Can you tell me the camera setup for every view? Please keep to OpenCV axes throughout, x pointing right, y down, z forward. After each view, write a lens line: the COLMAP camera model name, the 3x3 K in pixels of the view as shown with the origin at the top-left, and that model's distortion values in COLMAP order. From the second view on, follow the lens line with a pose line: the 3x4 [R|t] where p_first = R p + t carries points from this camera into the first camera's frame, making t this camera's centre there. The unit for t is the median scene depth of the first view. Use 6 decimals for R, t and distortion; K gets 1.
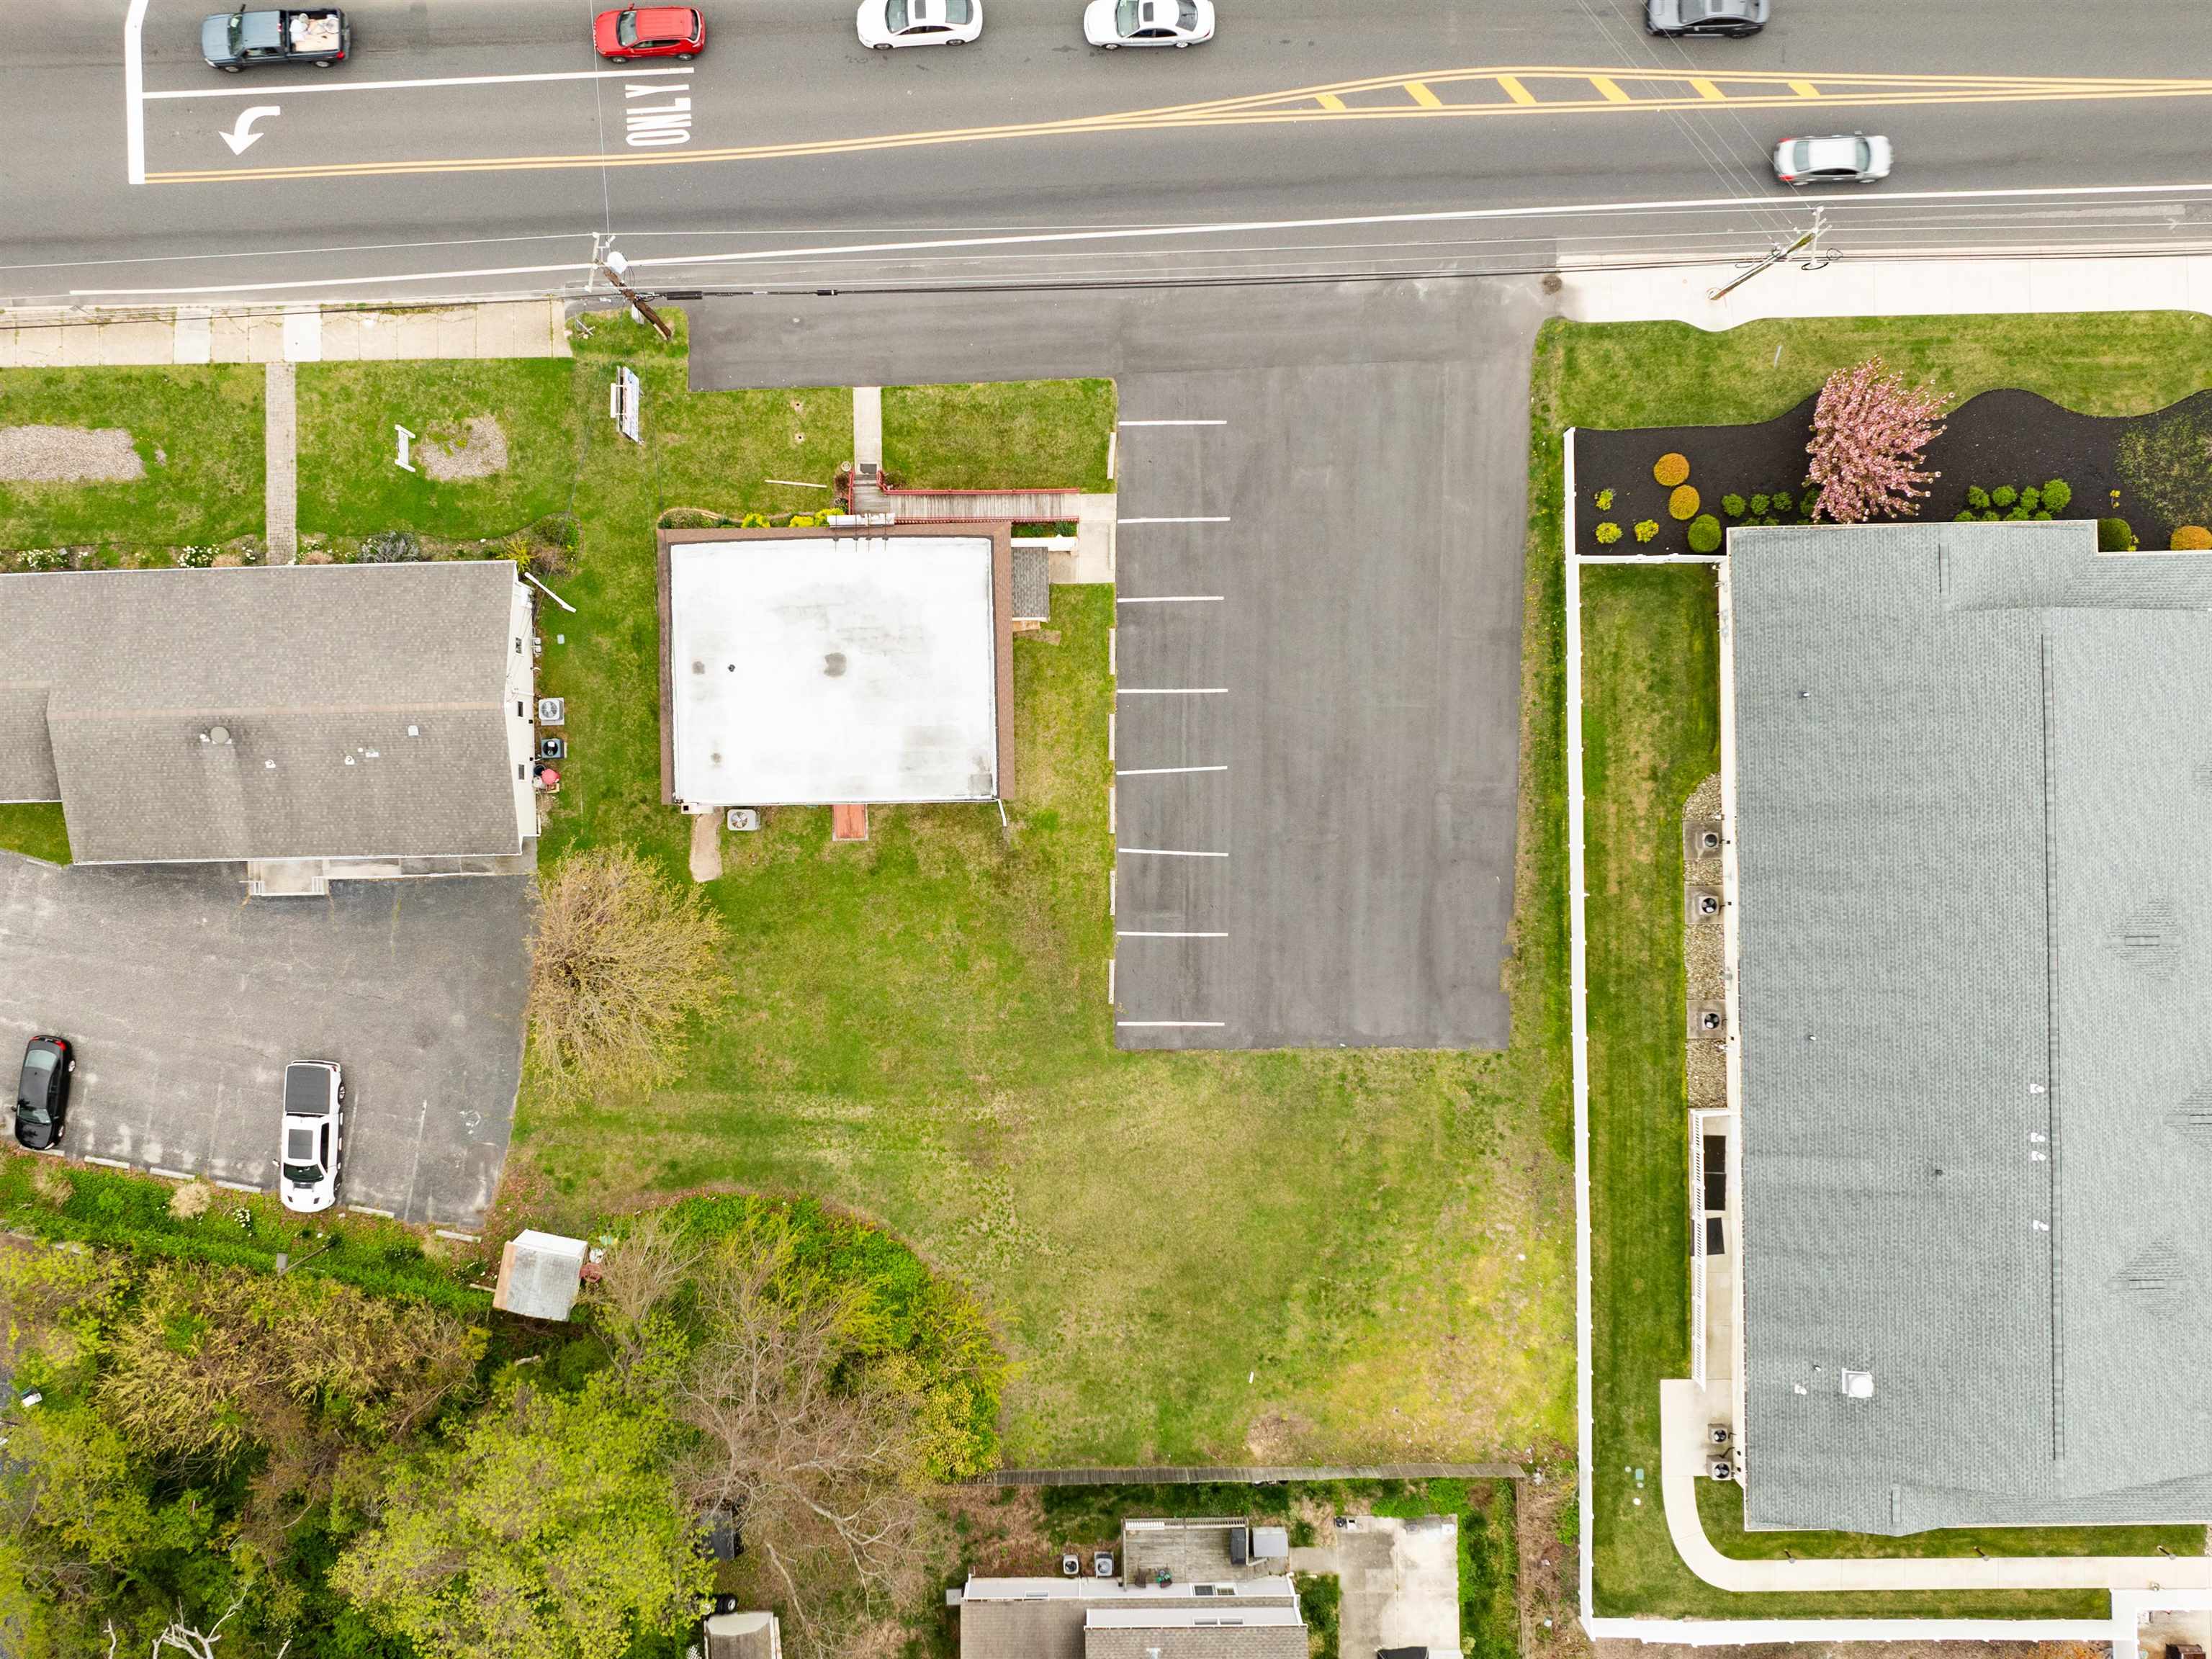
lens RADIAL K [[2119.9, 0, 1044.8], [0, 2119.9, 829.6], [0, 0, 1]] dist [0.010841, -0.084422]
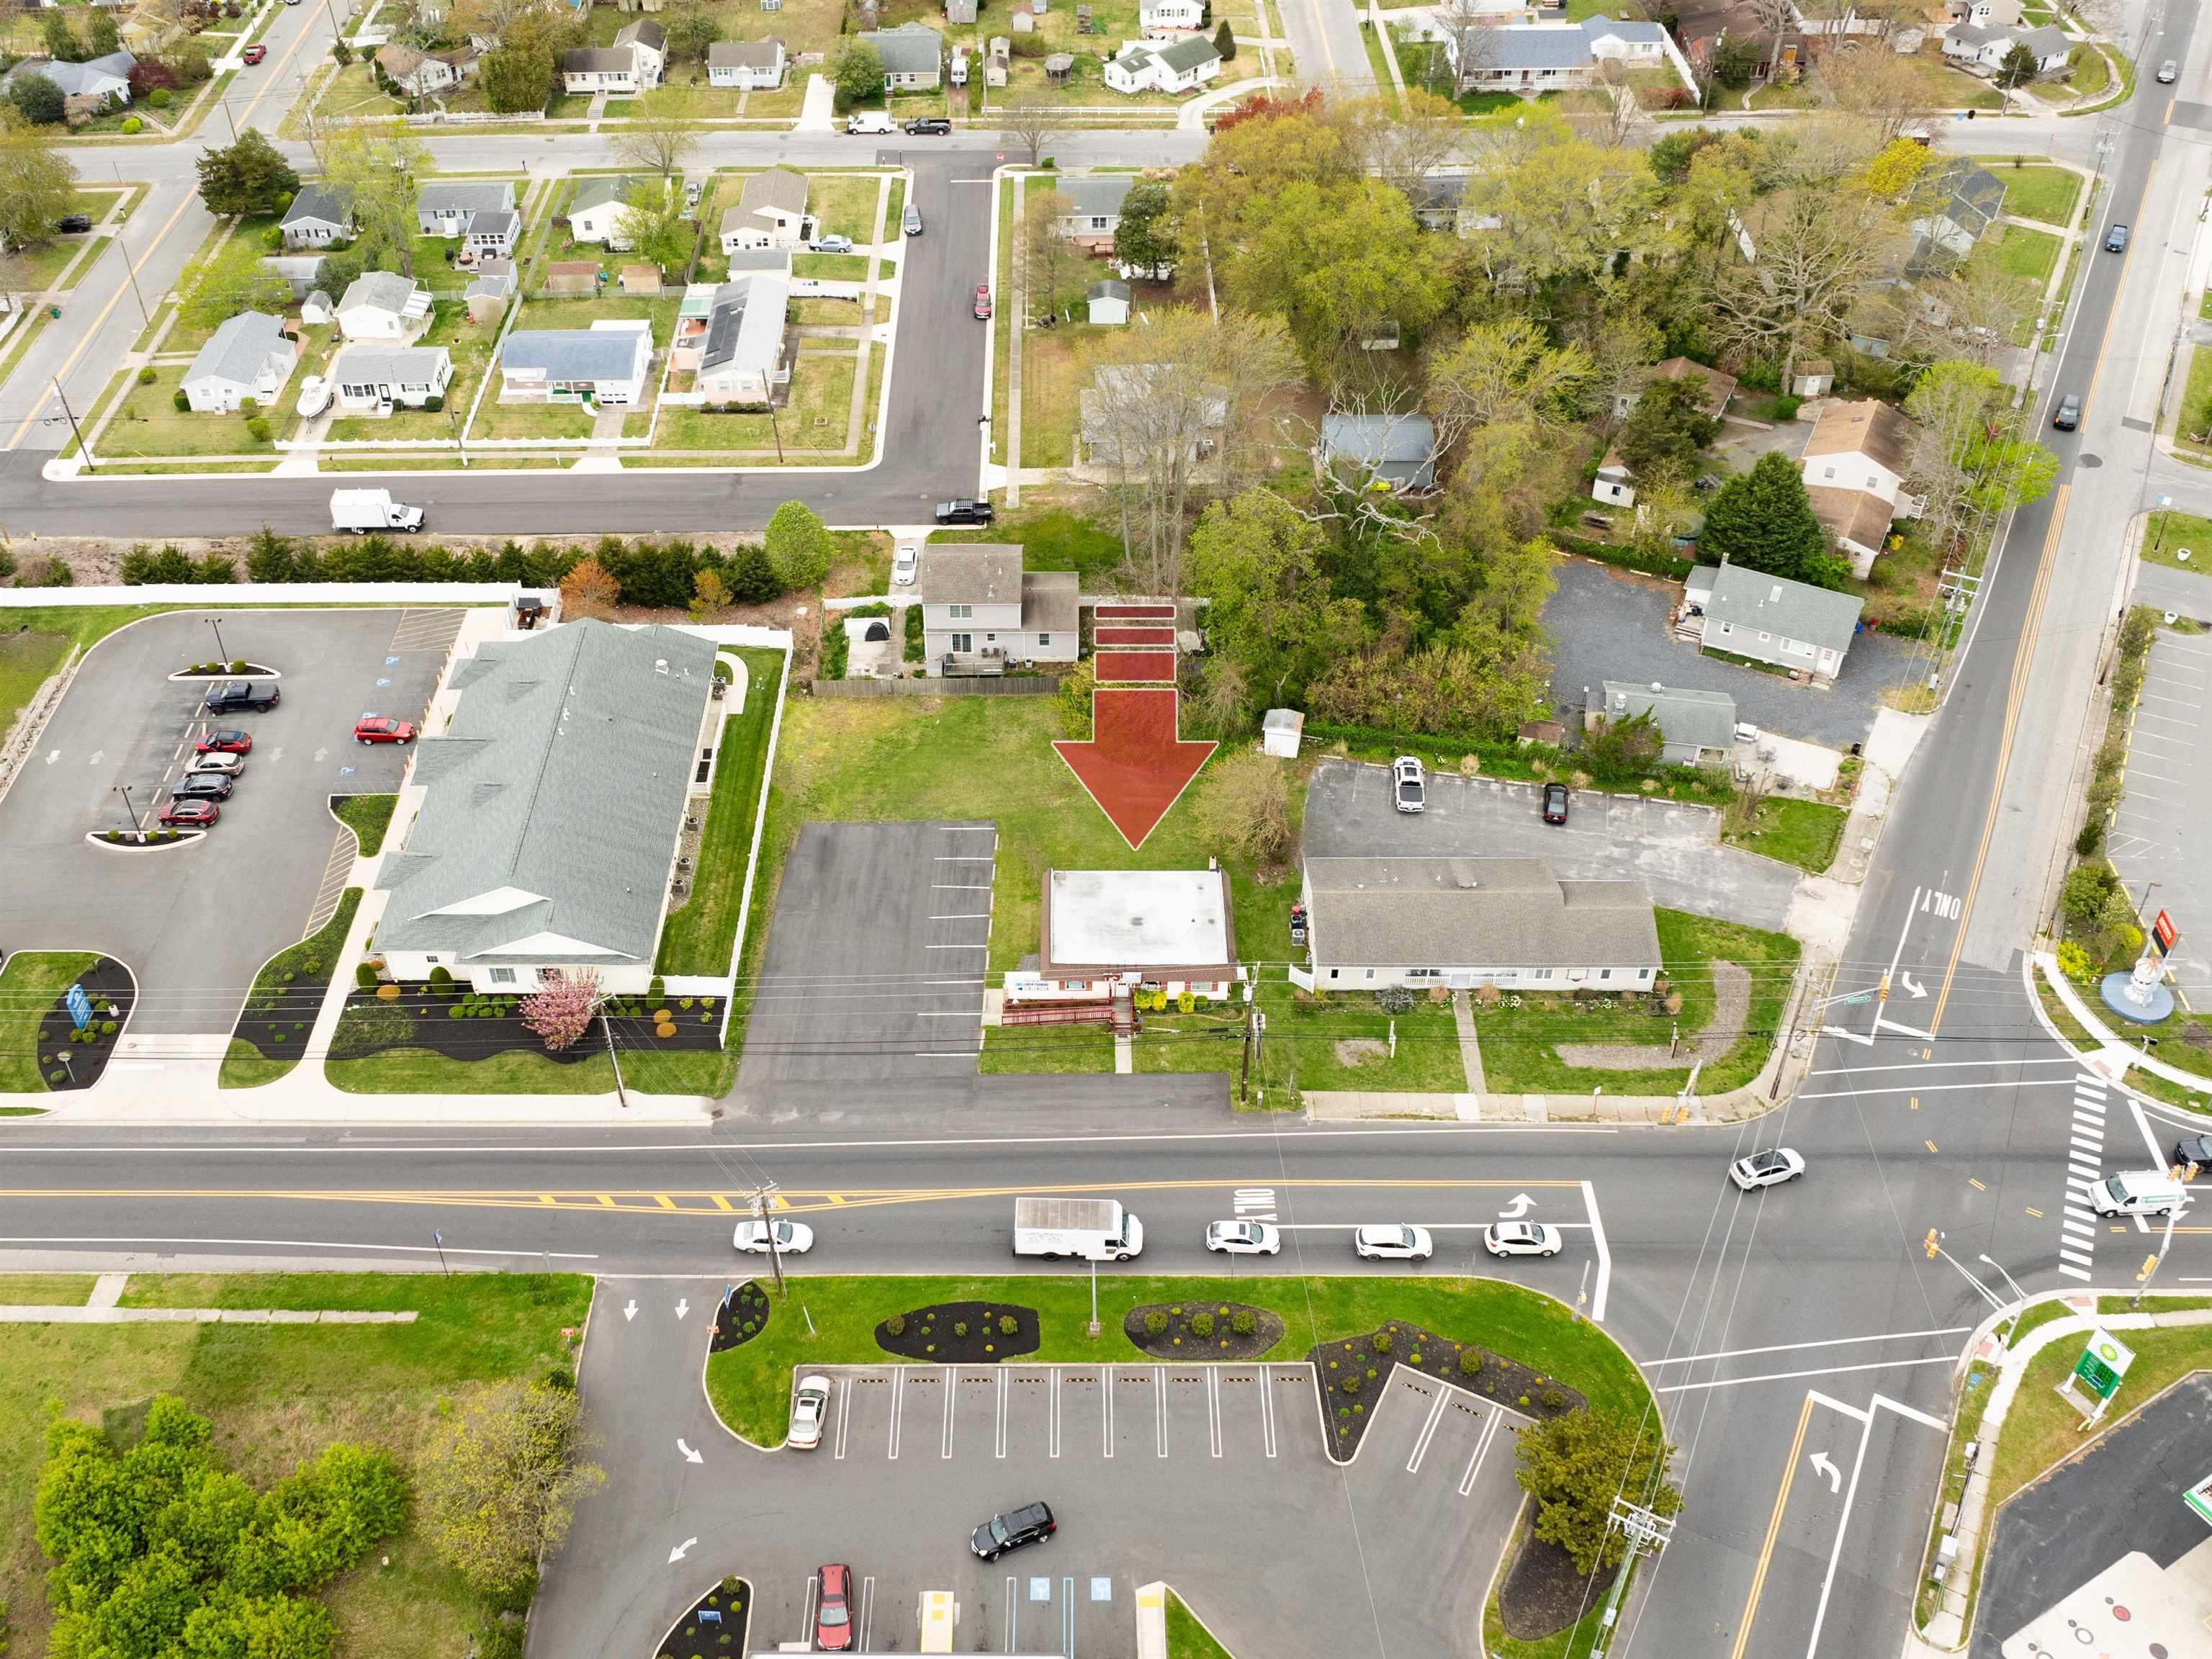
lens RADIAL K [[2119.9, 0, 1044.8], [0, 2119.9, 829.6], [0, 0, 1]] dist [0.010841, -0.084422]
pose [[-0.998634, 0.012614, 0.050706, -0.109571], [0.029672, -0.661872, 0.749030, -1.363366], [0.043009, 0.749511, 0.660593, -0.275439]]
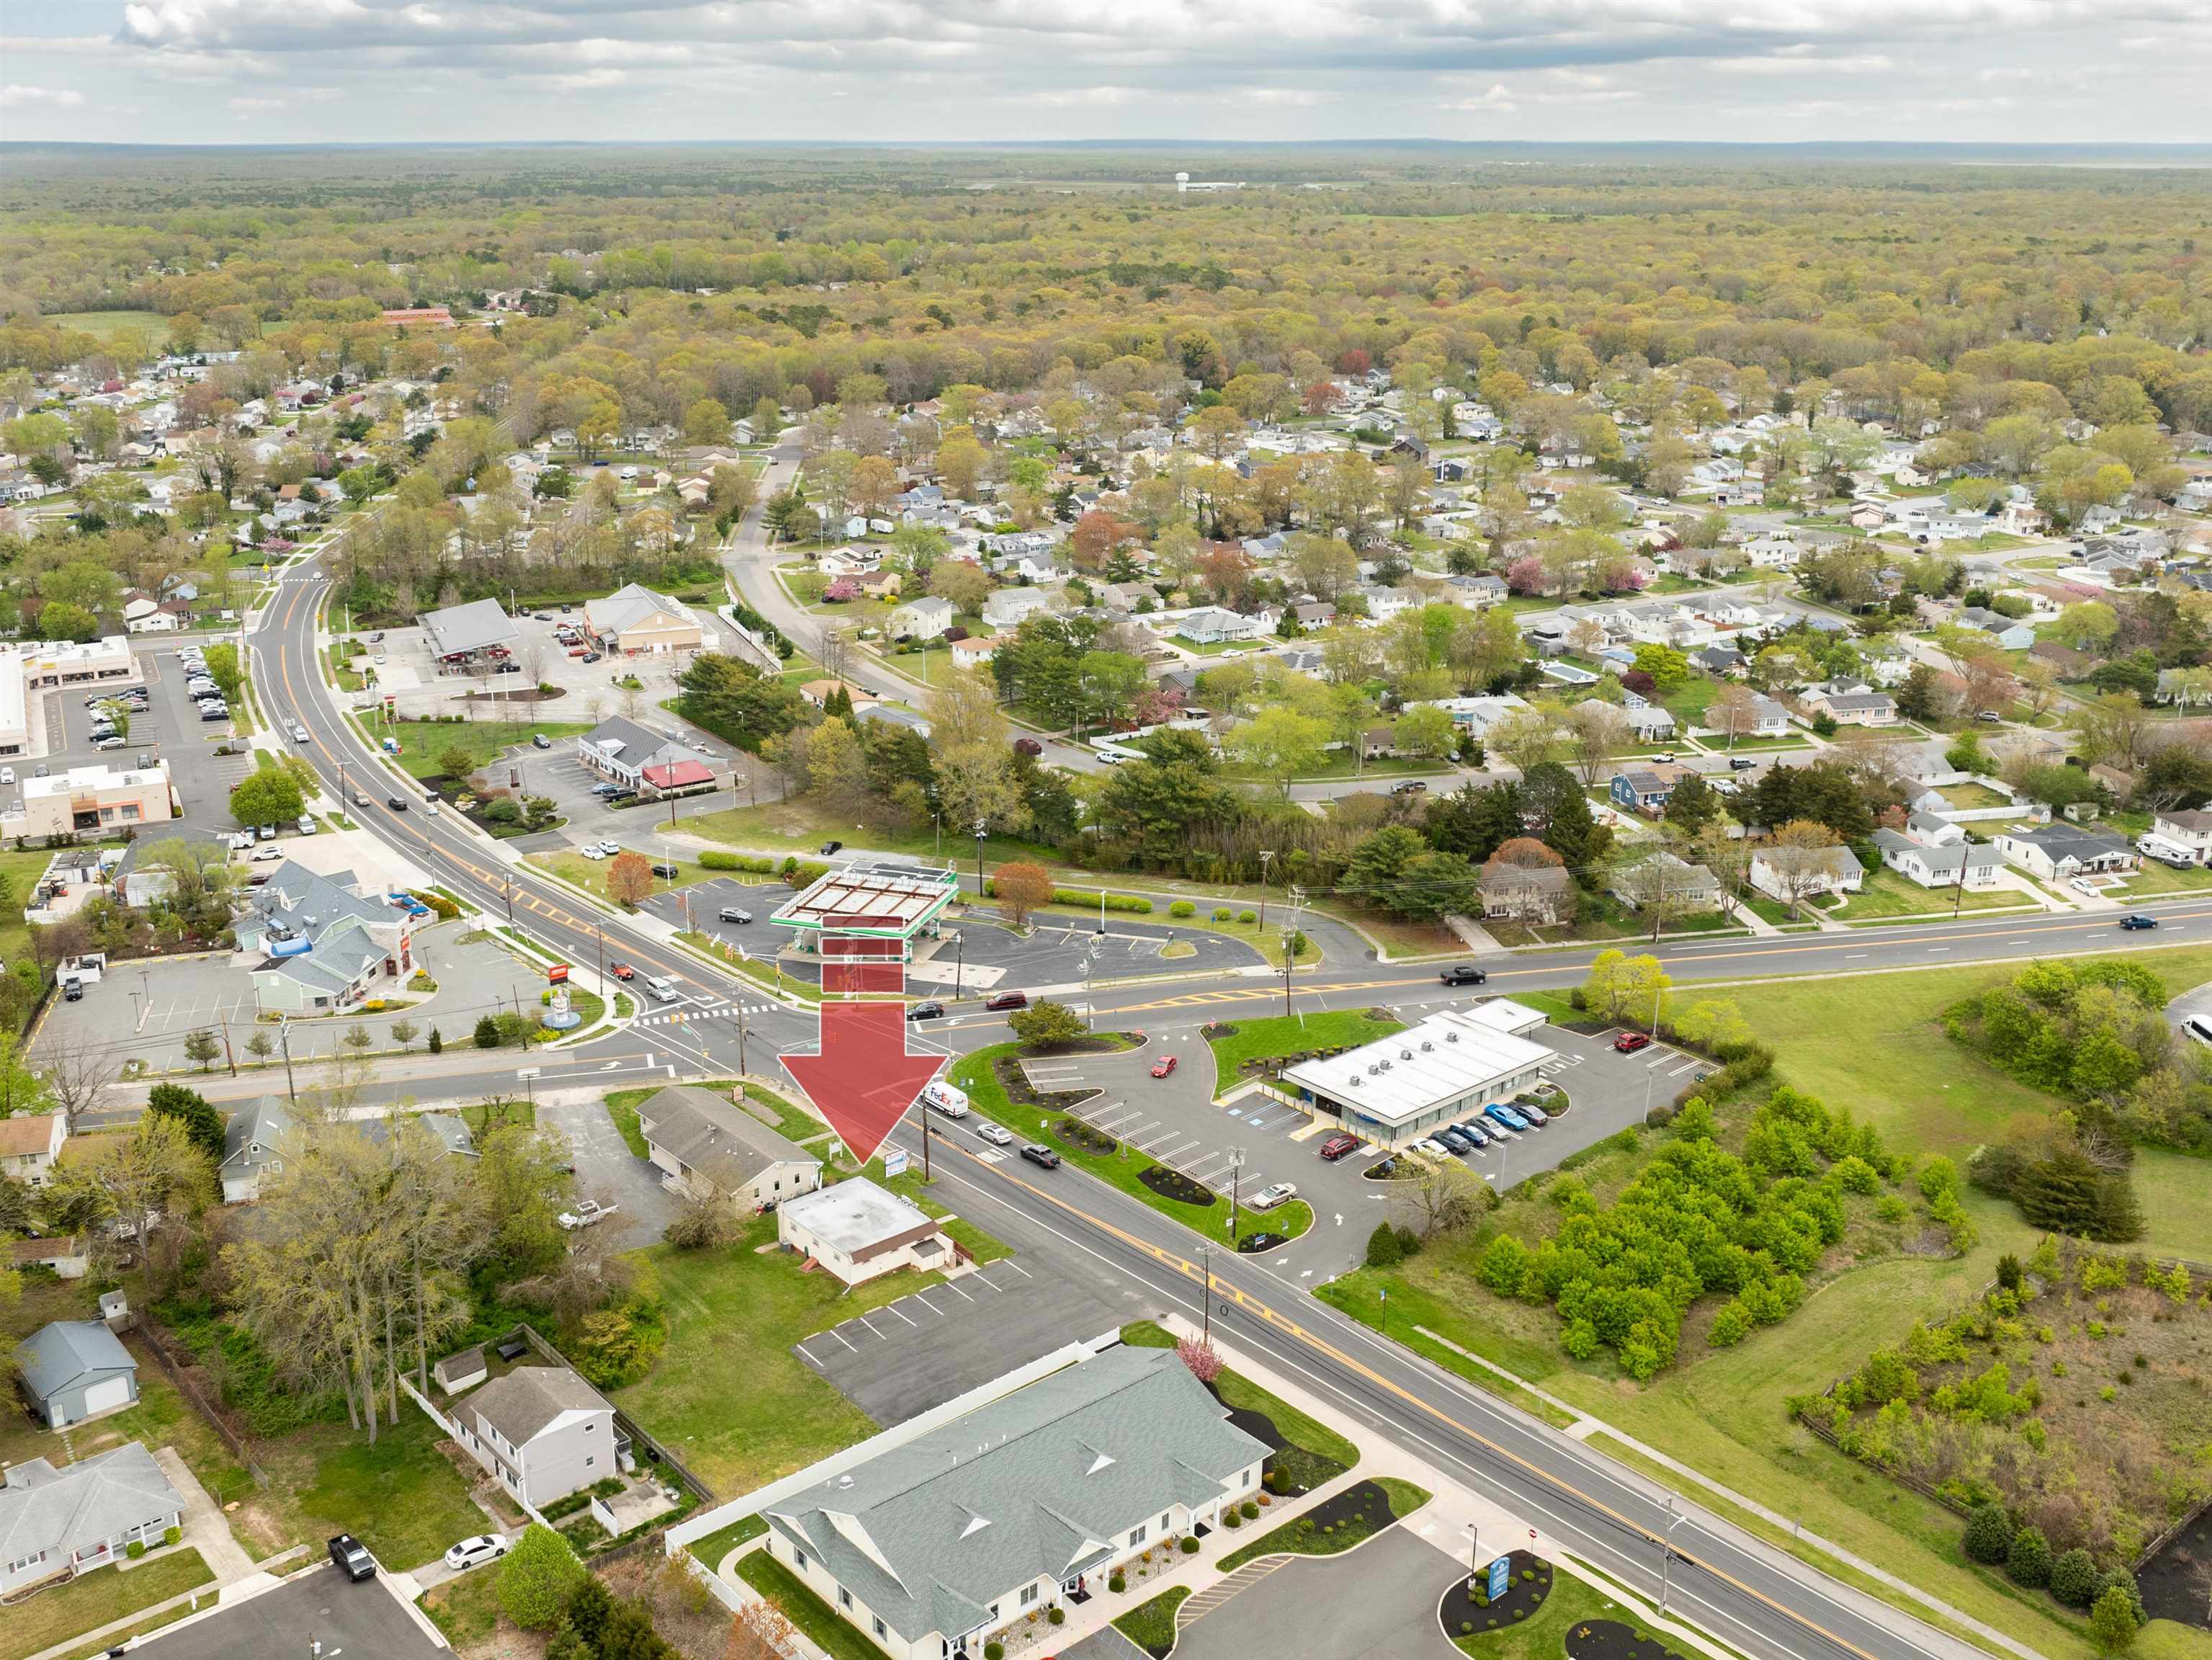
lens RADIAL K [[2120.2, 0, 1044.8], [0, 2120.2, 830.1], [0, 0, 1]] dist [0.010841, -0.084422]
pose [[0.627467, 0.266096, -0.731764, 1.697440], [-0.778412, 0.191468, -0.597842, 1.099347], [-0.018973, 0.944740, 0.327272, -0.273105]]
